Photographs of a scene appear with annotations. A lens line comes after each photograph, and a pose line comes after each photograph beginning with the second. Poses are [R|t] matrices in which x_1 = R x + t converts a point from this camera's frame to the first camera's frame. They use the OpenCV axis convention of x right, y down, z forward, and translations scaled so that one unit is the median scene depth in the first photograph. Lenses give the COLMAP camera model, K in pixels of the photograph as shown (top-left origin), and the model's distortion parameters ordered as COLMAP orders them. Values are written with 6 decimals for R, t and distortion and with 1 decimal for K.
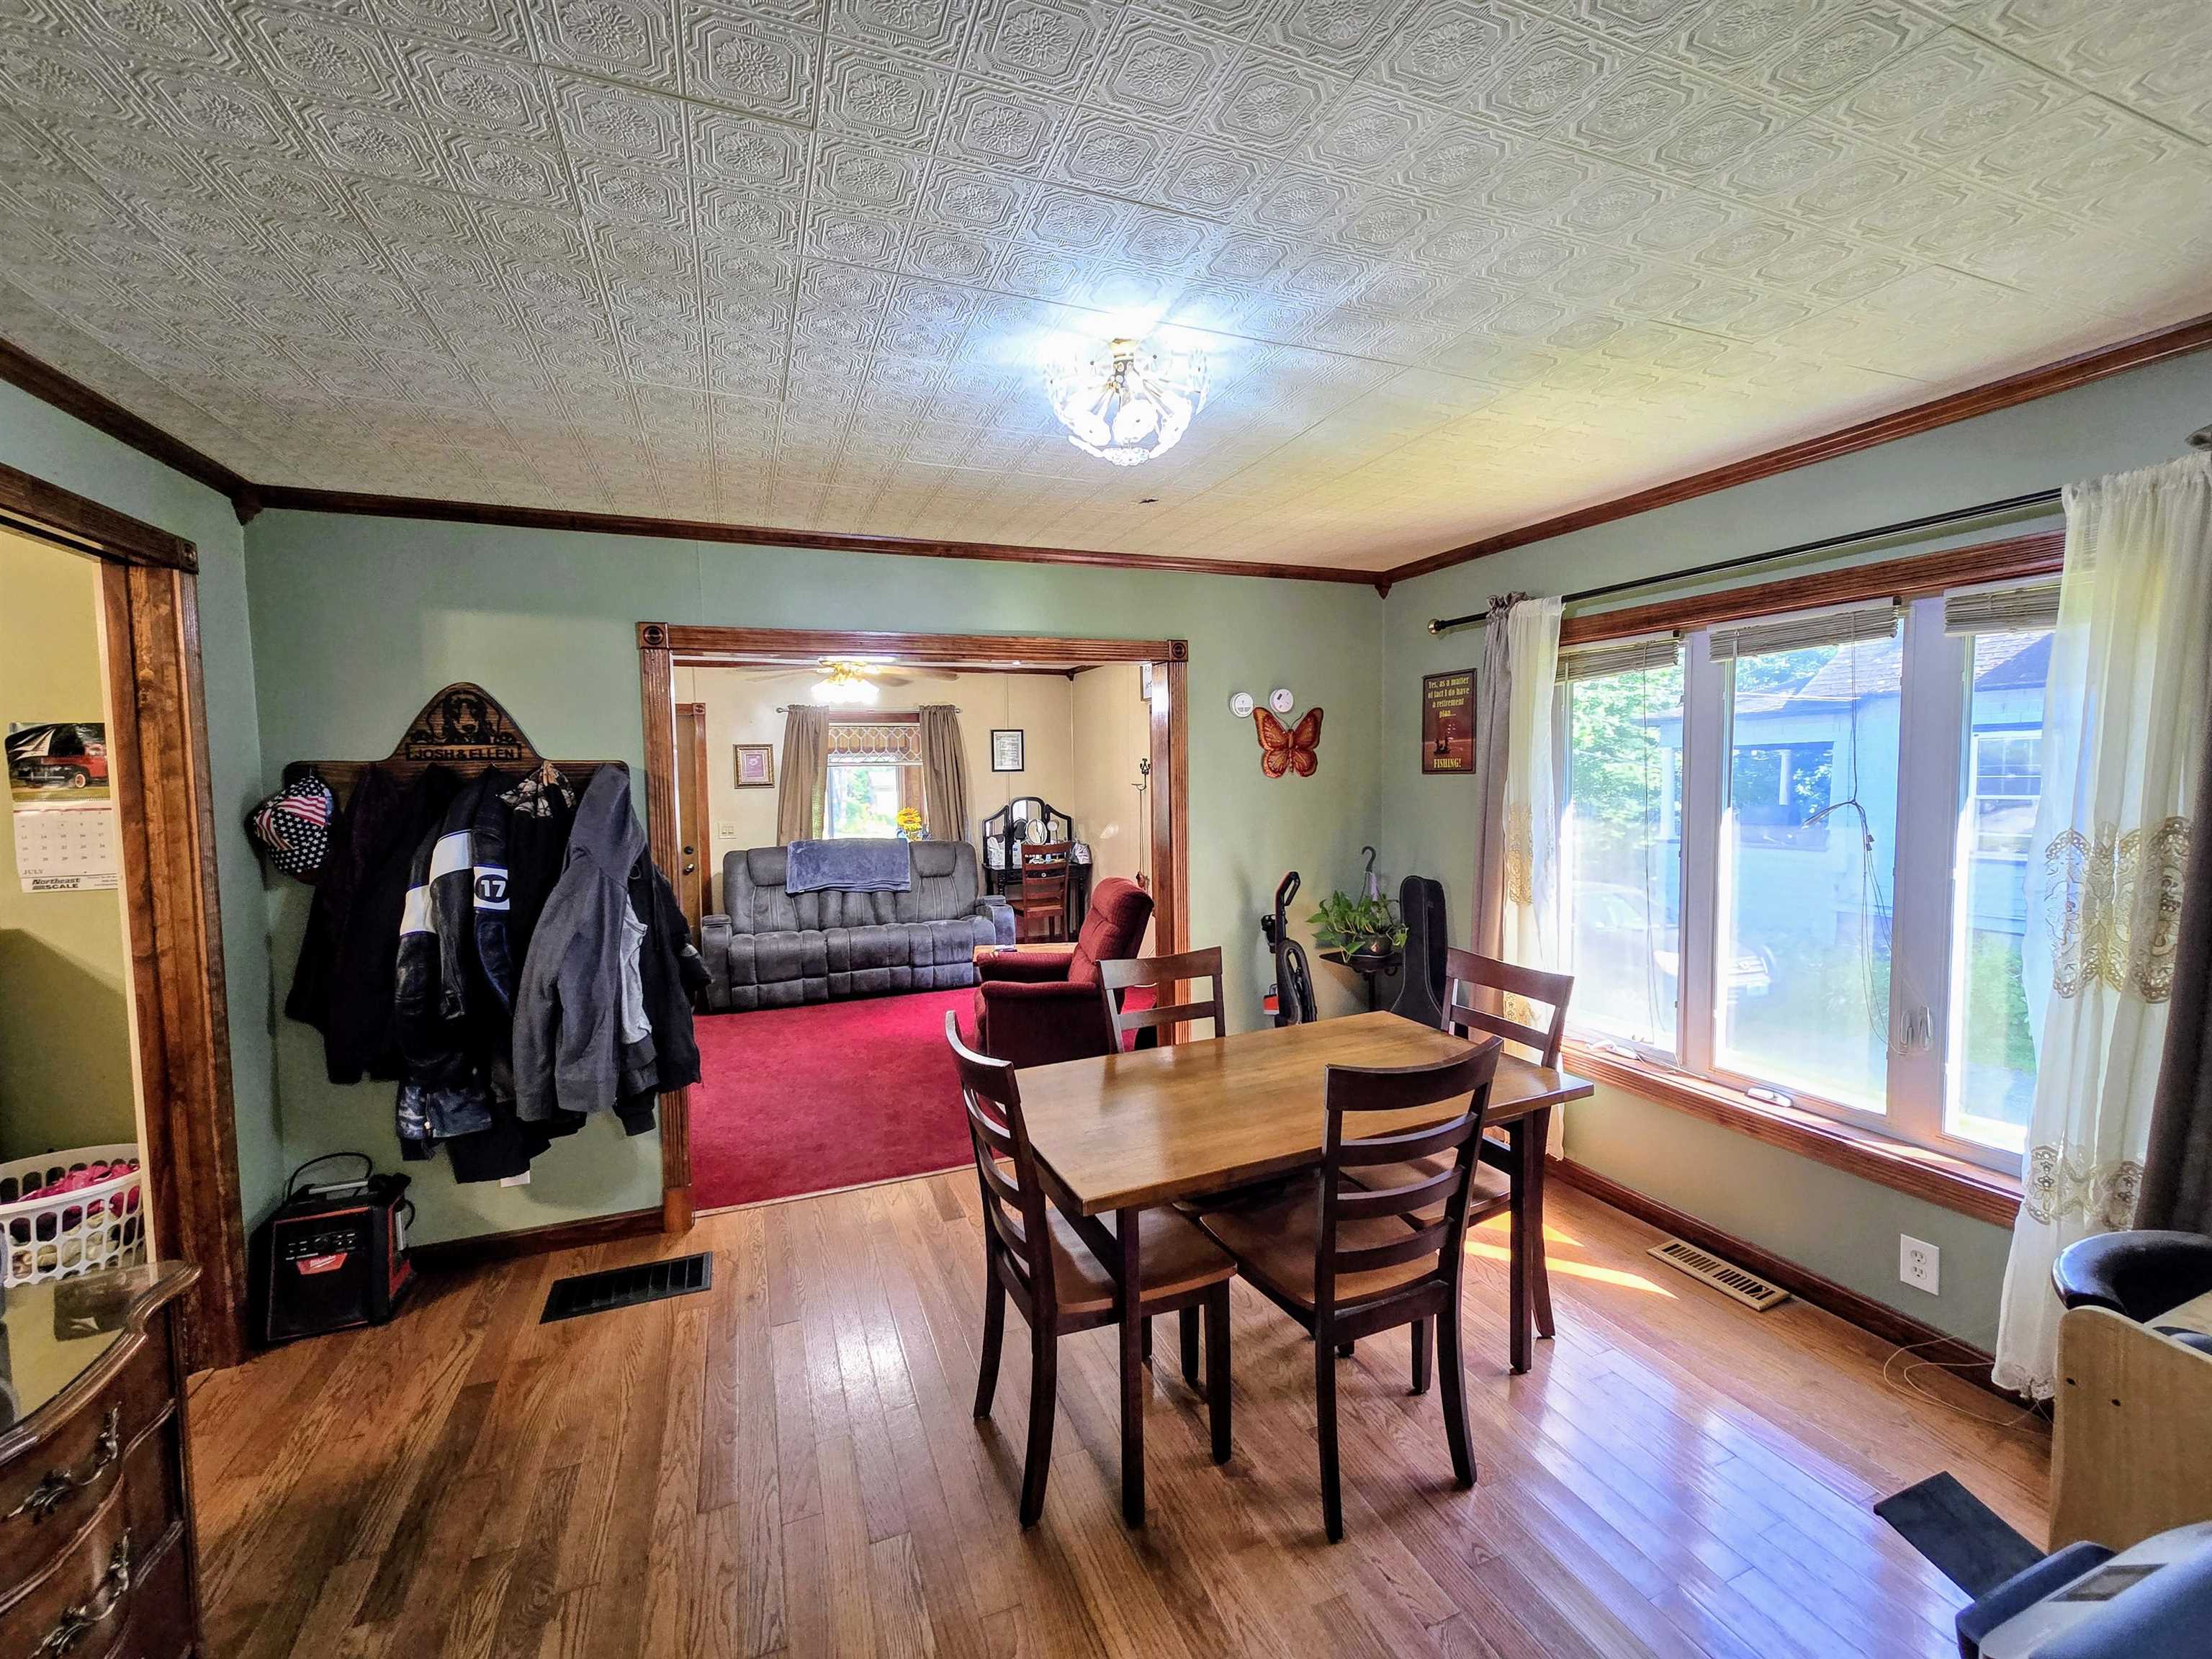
lens RADIAL K [[904.9, 0, 1102.2], [0, 904.9, 824.9], [0, 0, 1]] dist [-0.001031, -0.001167]
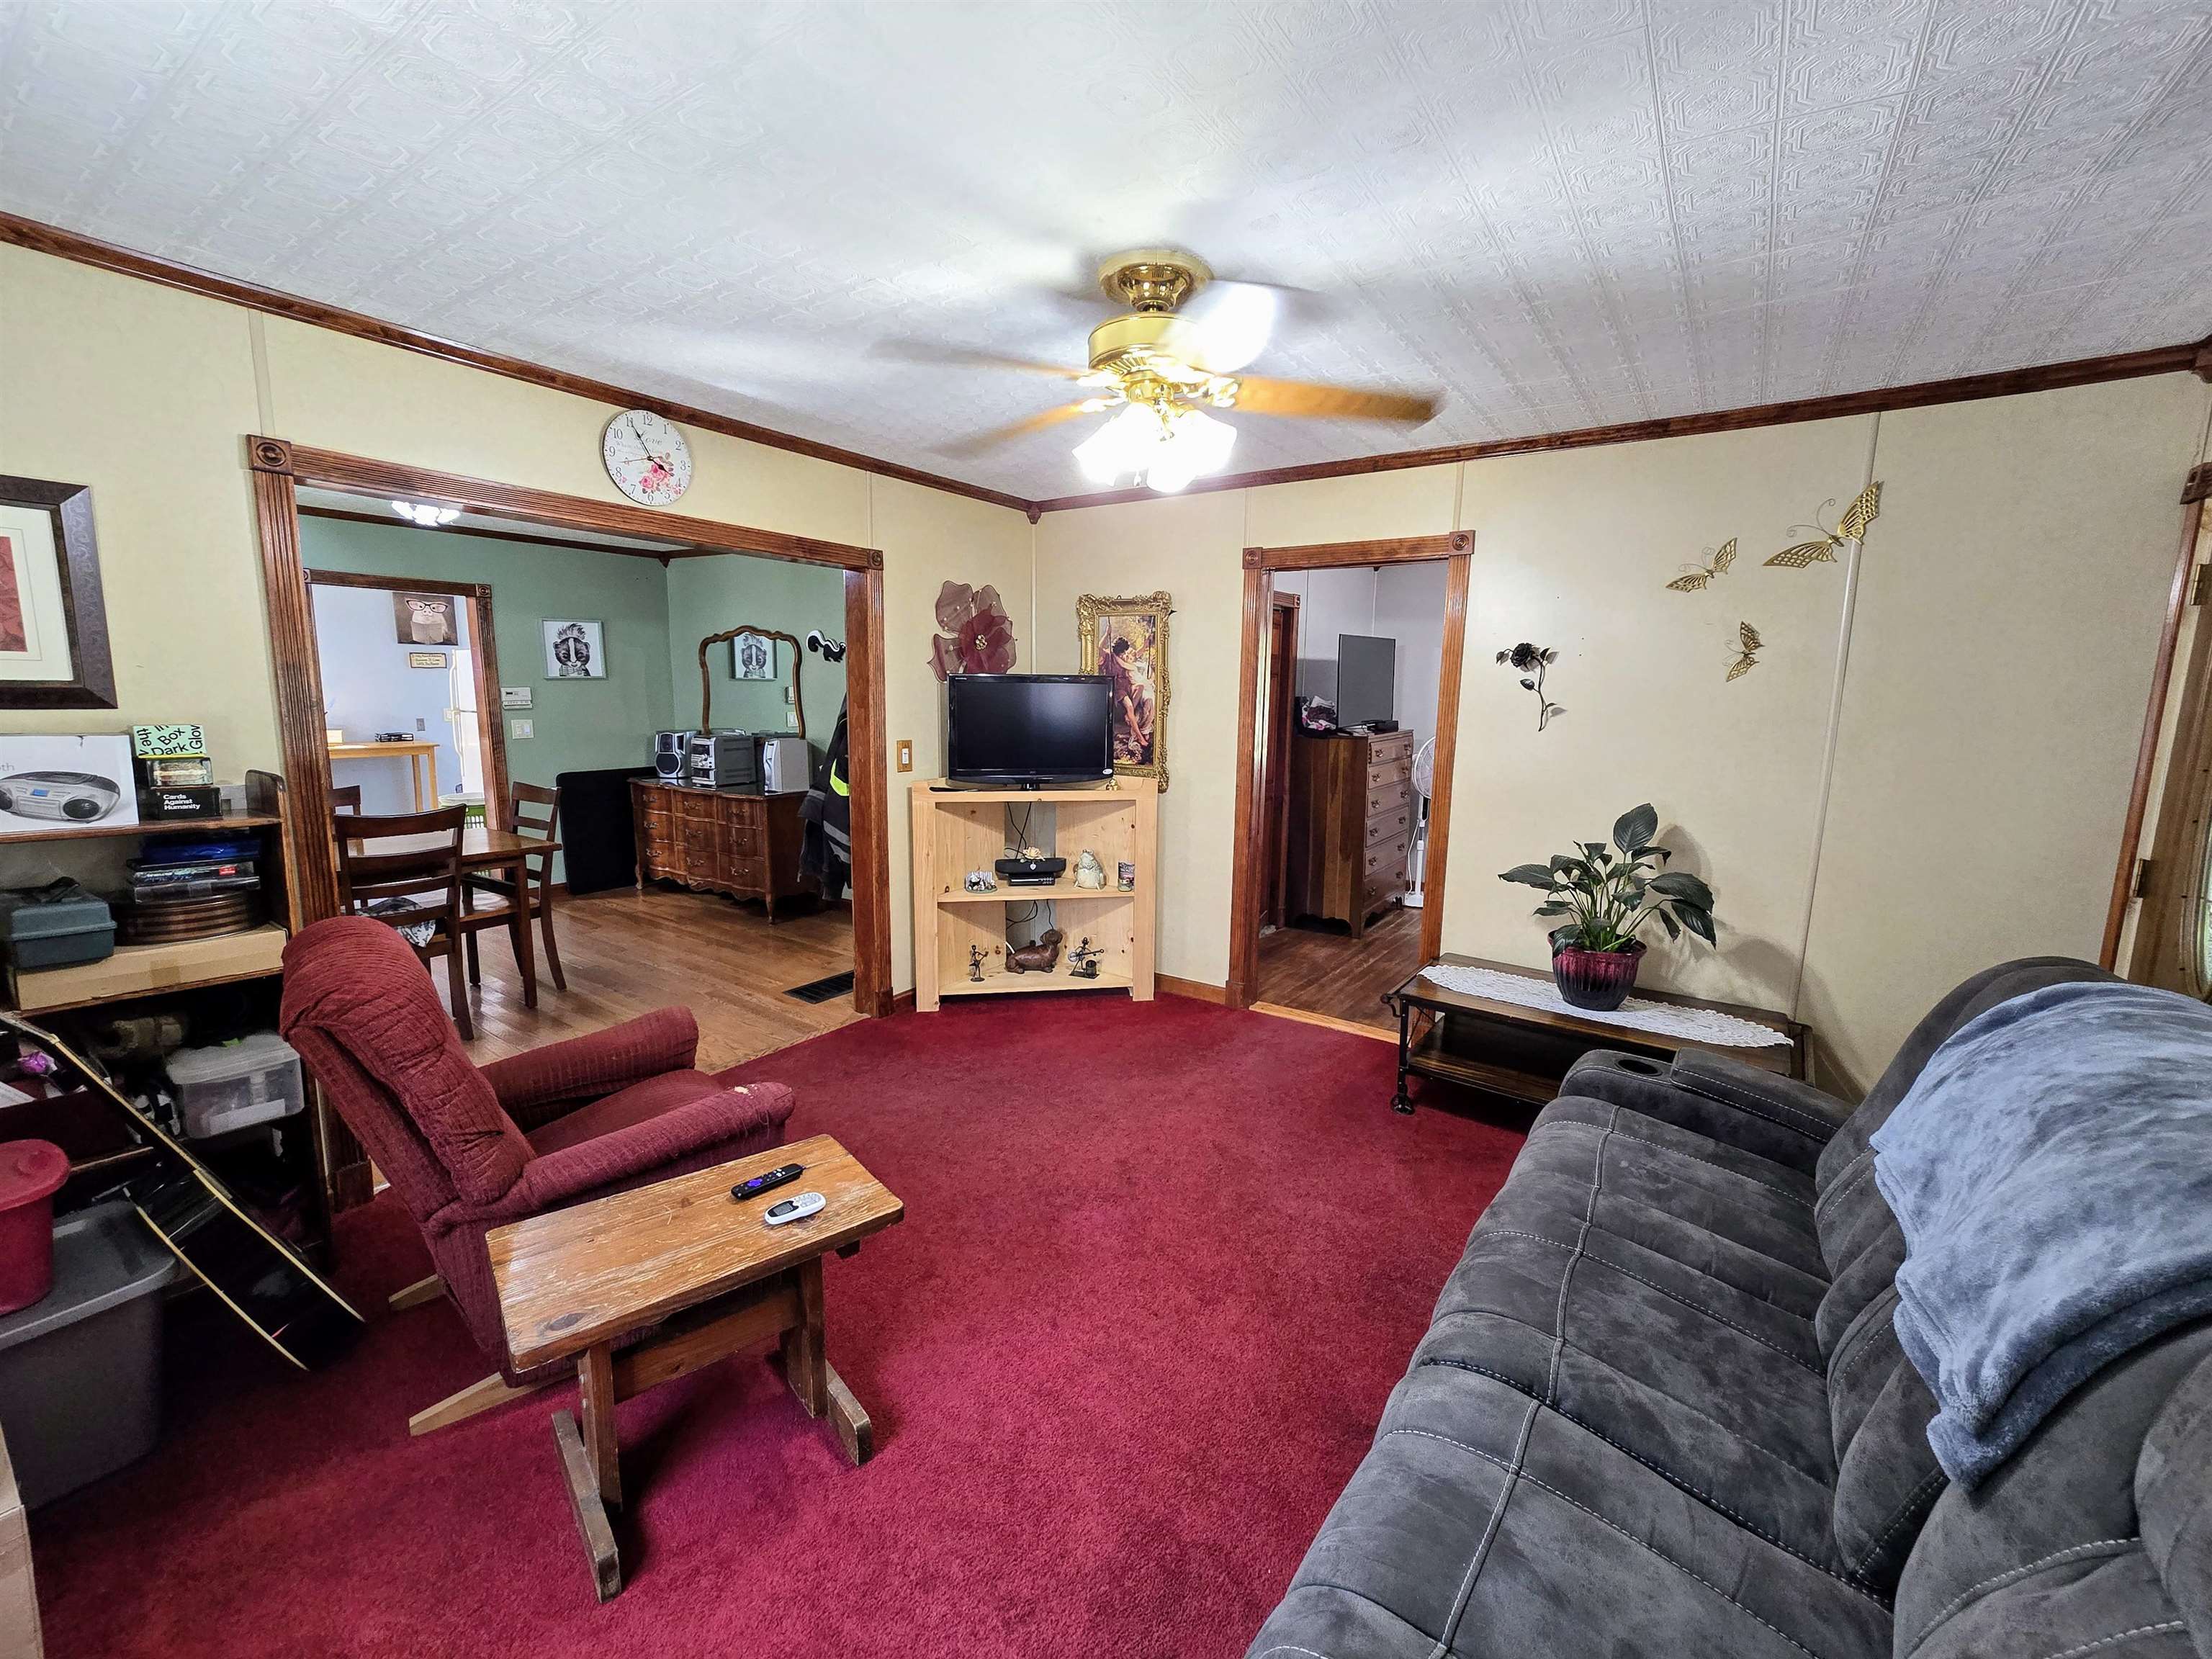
lens RADIAL K [[904.9, 0, 1102.2], [0, 904.9, 824.9], [0, 0, 1]] dist [-0.001031, -0.001167]
pose [[-0.840474, 0.078665, -0.536111, -0.031163], [-0.040564, 0.977494, 0.207025, -0.052301], [0.540331, 0.195746, -0.818368, 1.040882]]
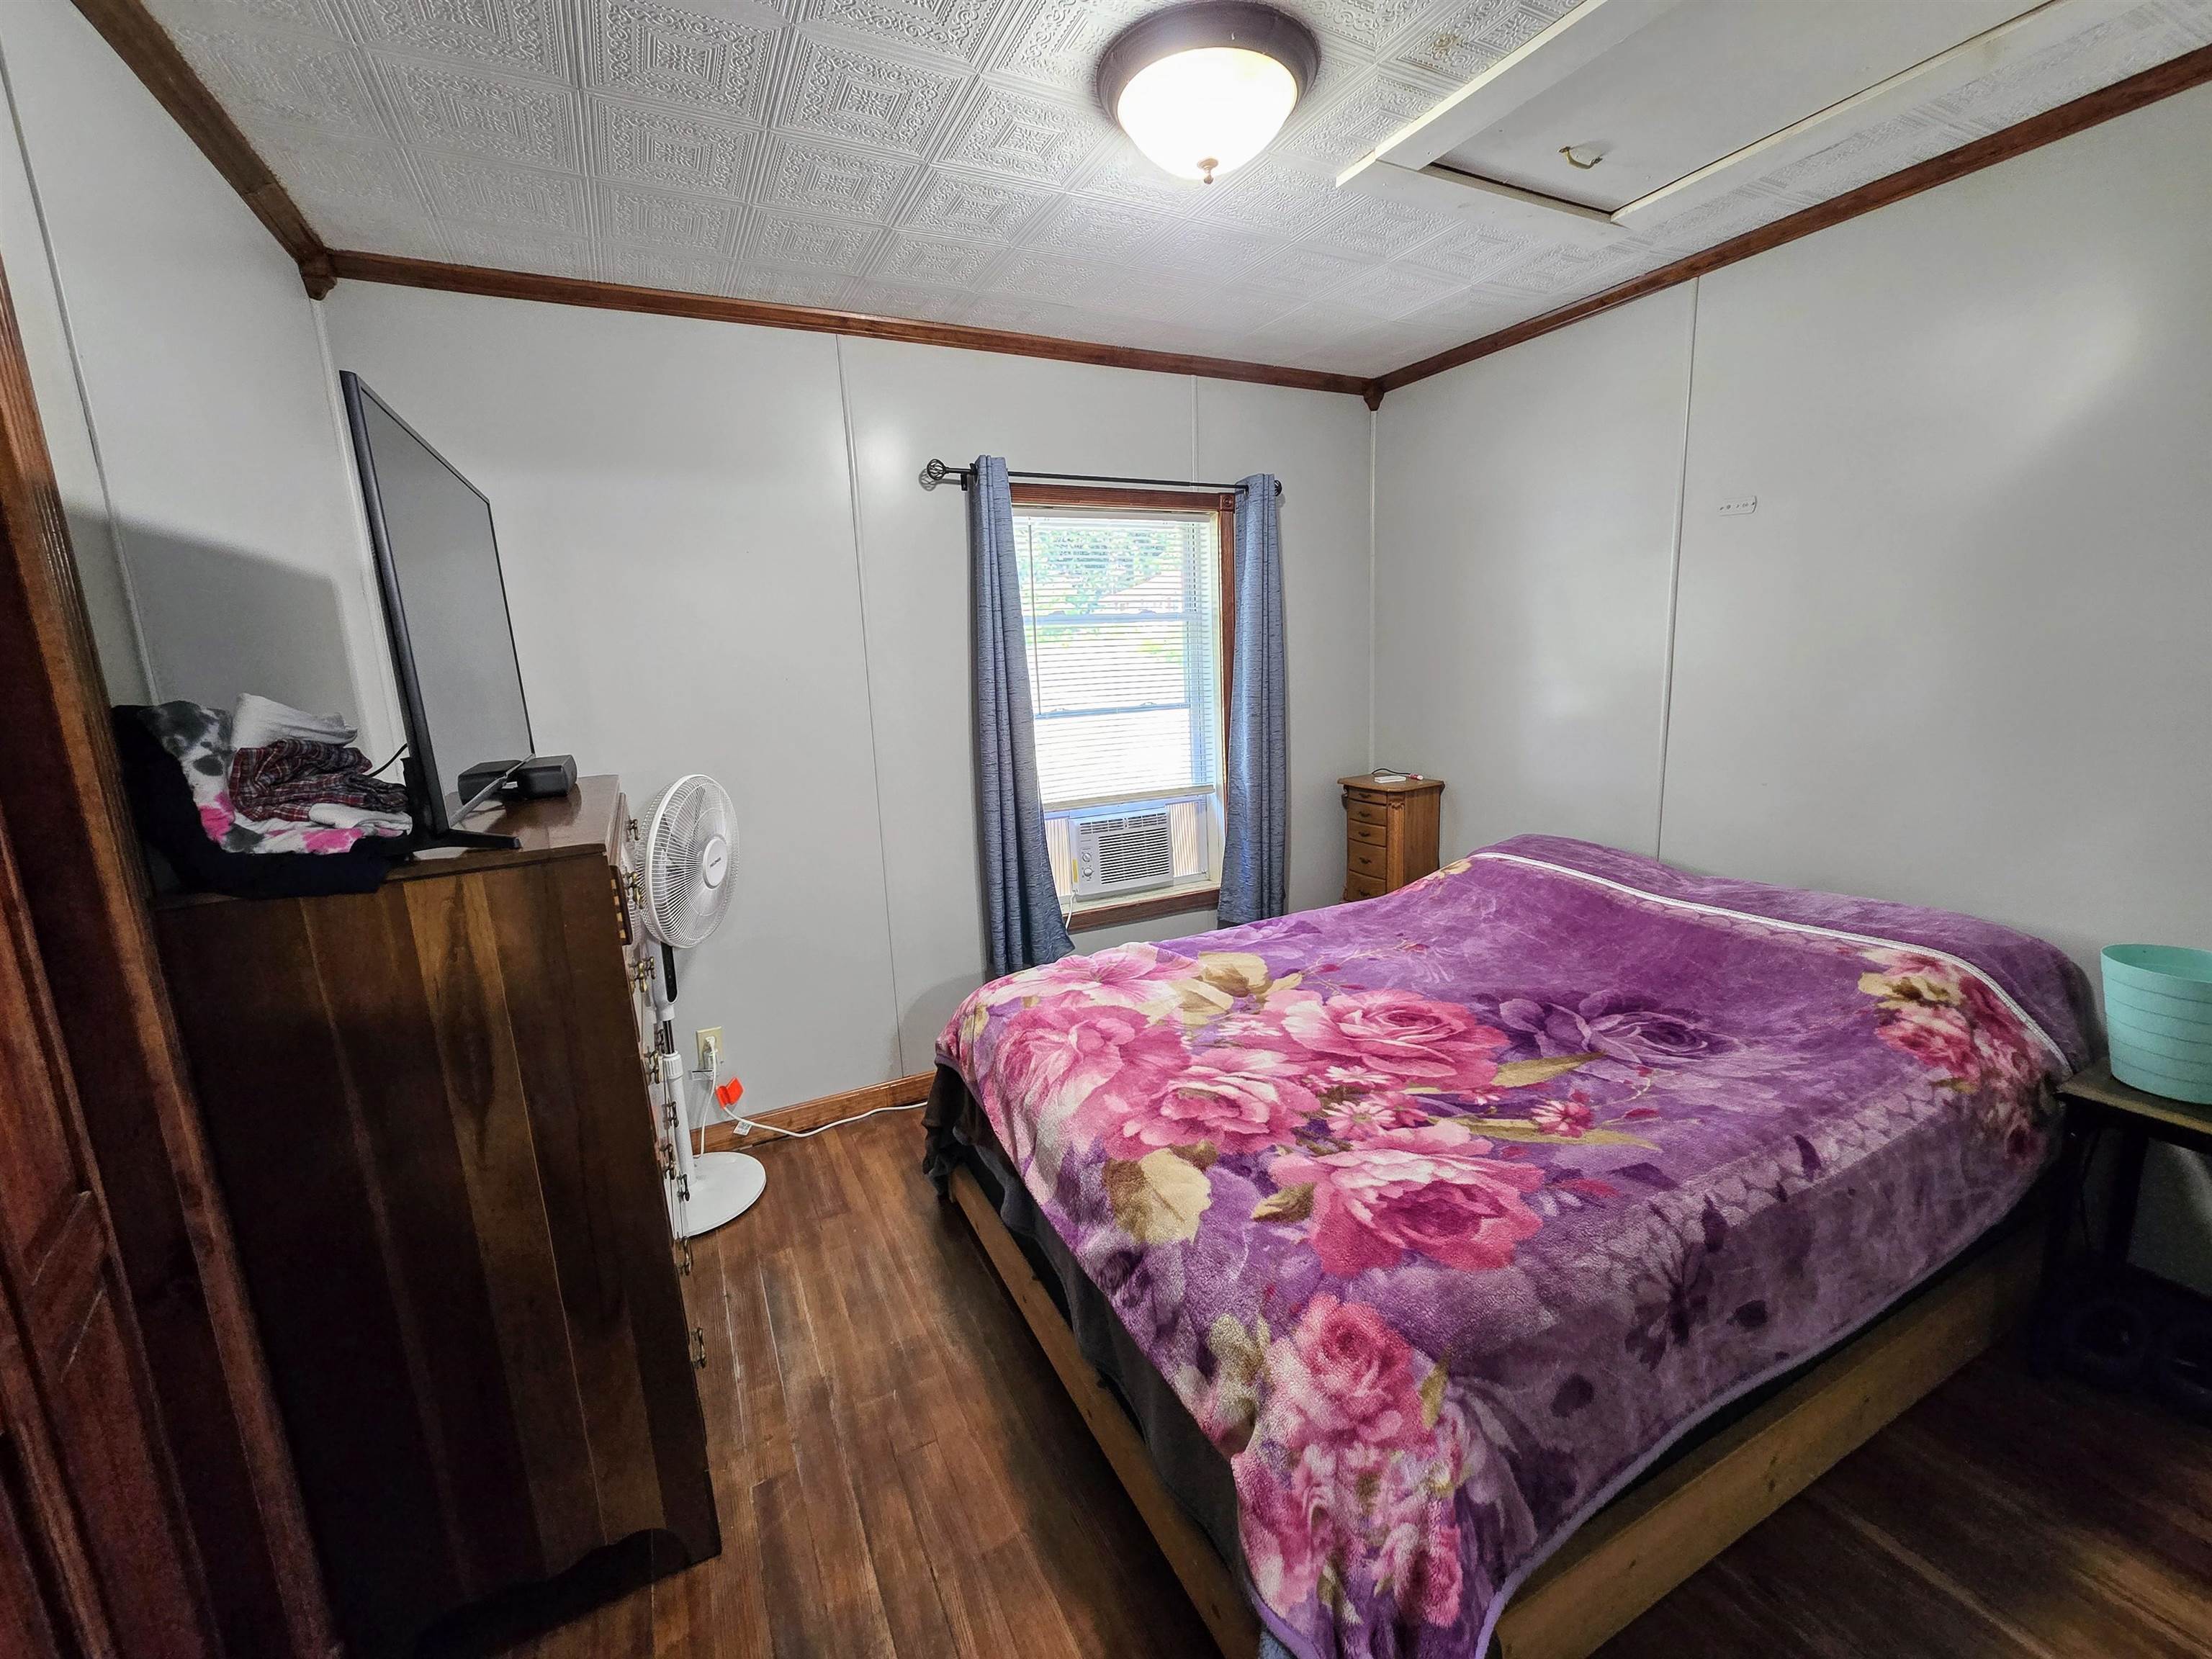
lens RADIAL K [[904.9, 0, 1102.2], [0, 904.9, 824.9], [0, 0, 1]] dist [-0.001031, -0.001167]
pose [[0.081297, 0.190716, -0.978273, -0.466587], [-0.016370, 0.981645, 0.190013, -0.014434], [0.996555, 0.000567, 0.082927, 0.590216]]
